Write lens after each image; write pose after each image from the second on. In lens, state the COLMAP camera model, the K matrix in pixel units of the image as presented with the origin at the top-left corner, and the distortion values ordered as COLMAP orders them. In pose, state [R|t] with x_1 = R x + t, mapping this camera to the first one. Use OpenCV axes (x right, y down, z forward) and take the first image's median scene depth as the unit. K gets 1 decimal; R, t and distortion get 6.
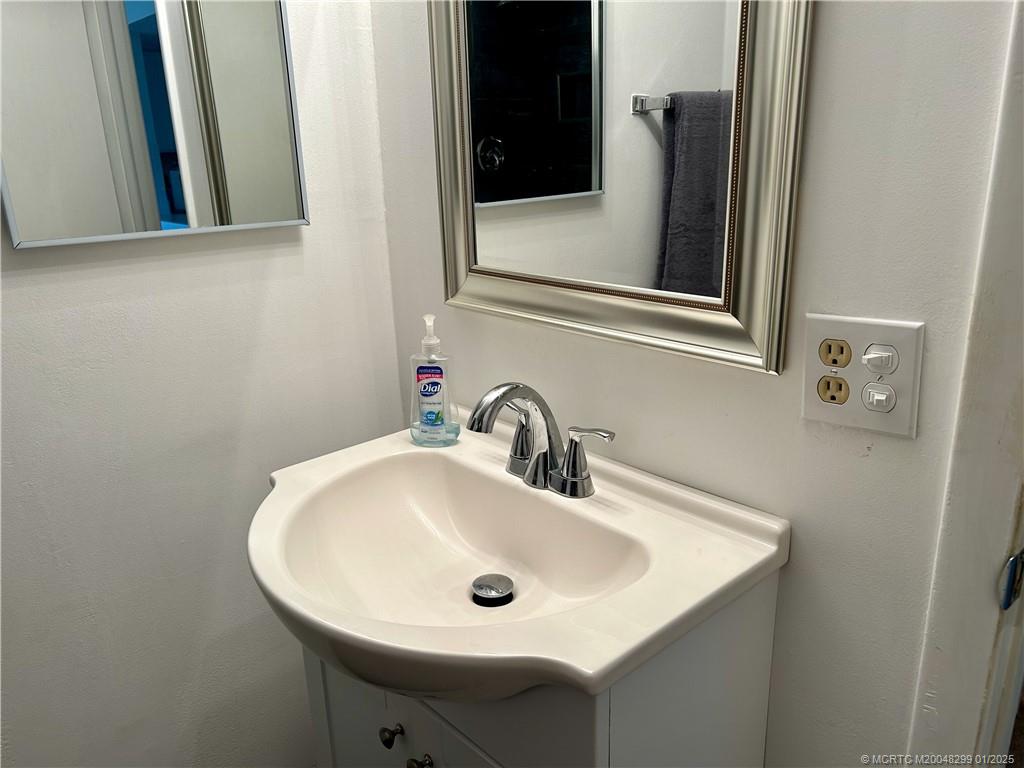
lens RADIAL K [[777.8, 0, 513.4], [0, 777.8, 374.9], [0, 0, 1]] dist [0.053768, -0.059541]
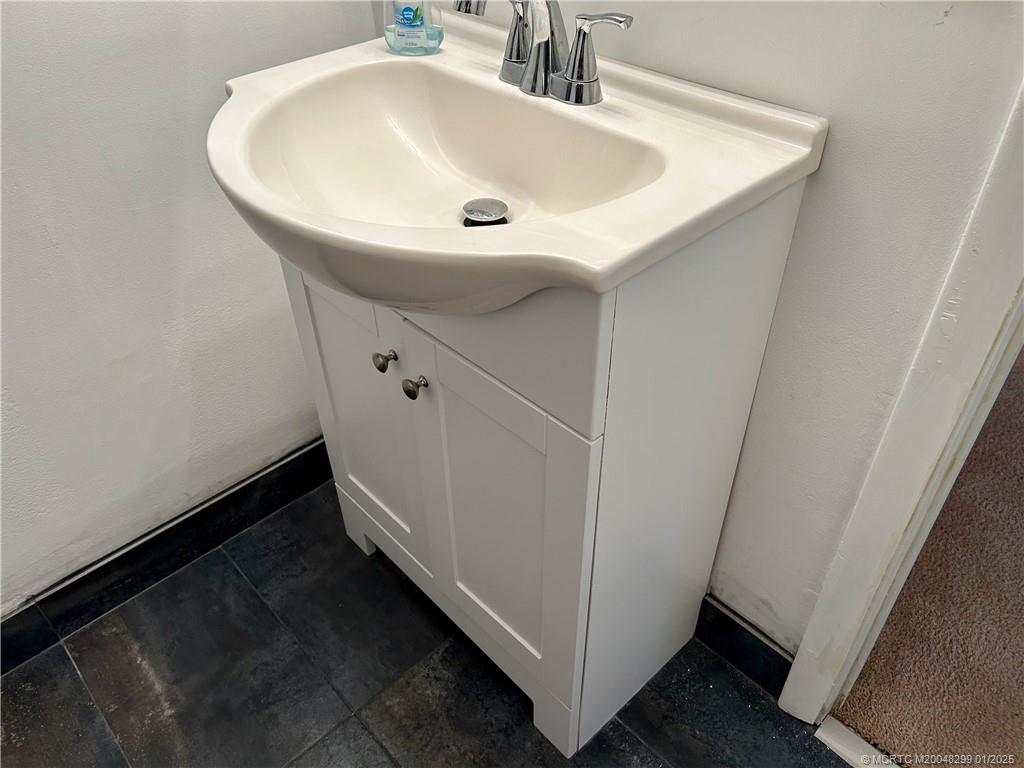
lens RADIAL K [[777.8, 0, 505.9], [0, 777.8, 390.3], [0, 0, 1]] dist [0.053768, -0.059541]
pose [[0.999945, -0.002577, 0.010188, -0.012442], [-0.001625, 0.919913, 0.392120, 0.106390], [-0.010382, -0.392115, 0.919858, 0.076587]]
